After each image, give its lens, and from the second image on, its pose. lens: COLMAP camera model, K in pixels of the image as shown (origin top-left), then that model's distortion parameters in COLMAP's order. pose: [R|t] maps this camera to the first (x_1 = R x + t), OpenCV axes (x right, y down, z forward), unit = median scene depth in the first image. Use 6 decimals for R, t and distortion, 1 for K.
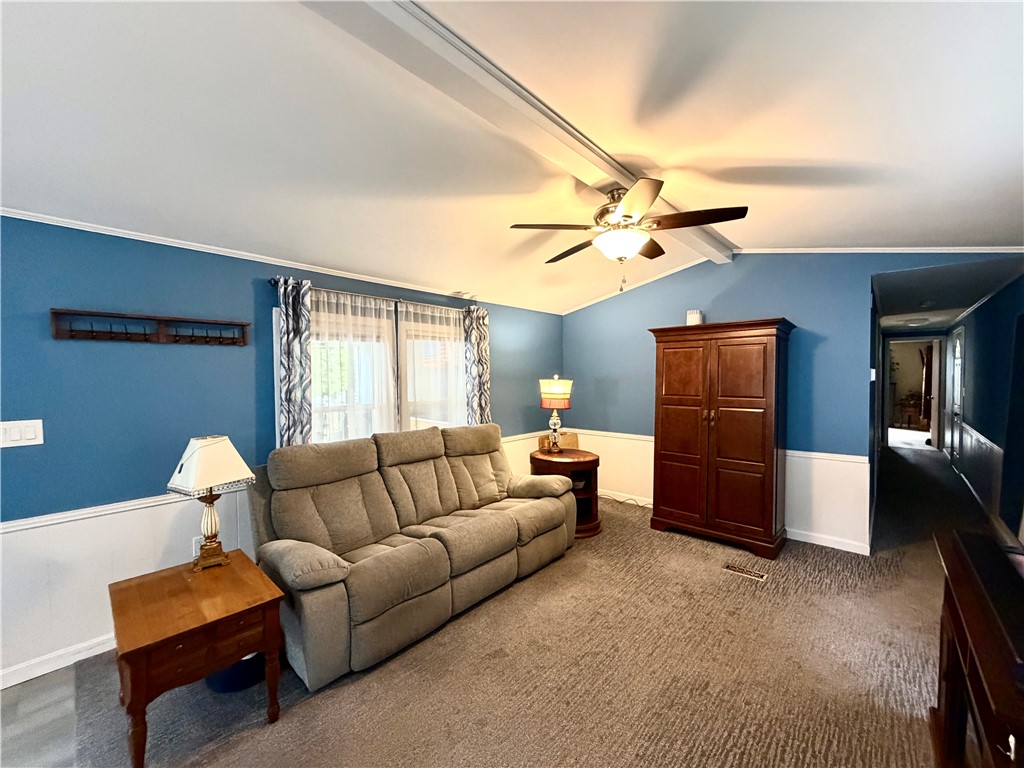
lens RADIAL K [[407.8, 0, 510.2], [0, 407.8, 386.6], [0, 0, 1]] dist [0.001692, 0.000011]
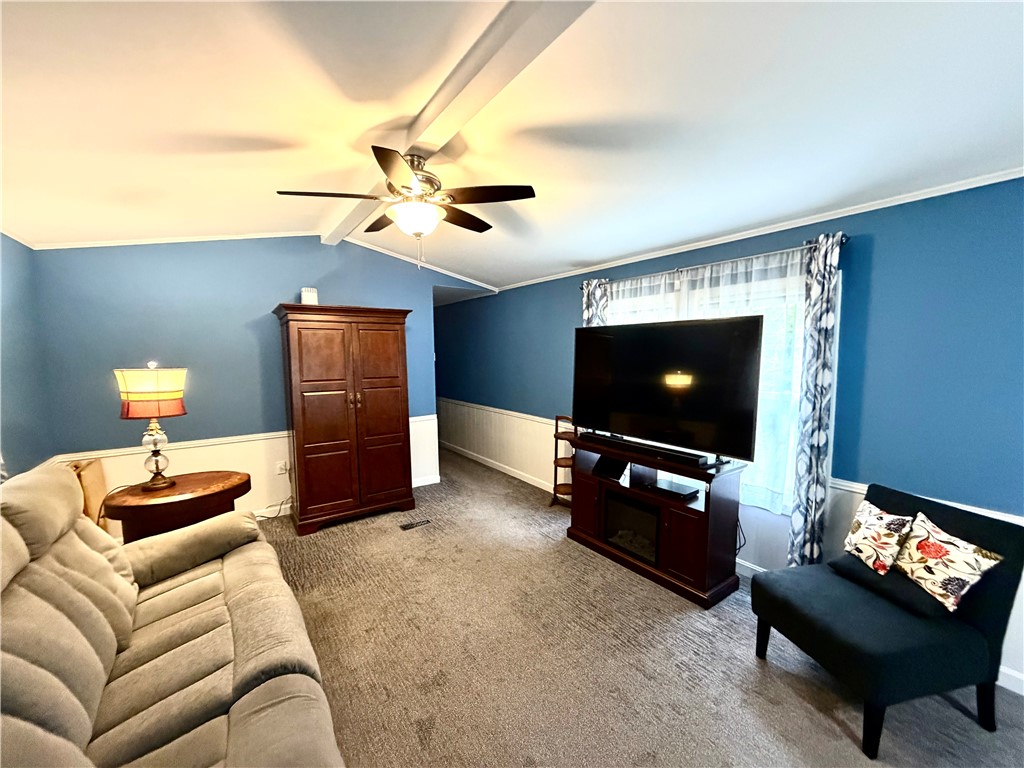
lens RADIAL K [[407.8, 0, 510.5], [0, 407.8, 383.7], [0, 0, 1]] dist [0.001692, 0.000011]
pose [[0.209115, -0.069966, 0.975385, -0.386220], [0.036864, 0.997292, 0.063635, -0.014592], [-0.977196, 0.022649, 0.211128, 0.373834]]
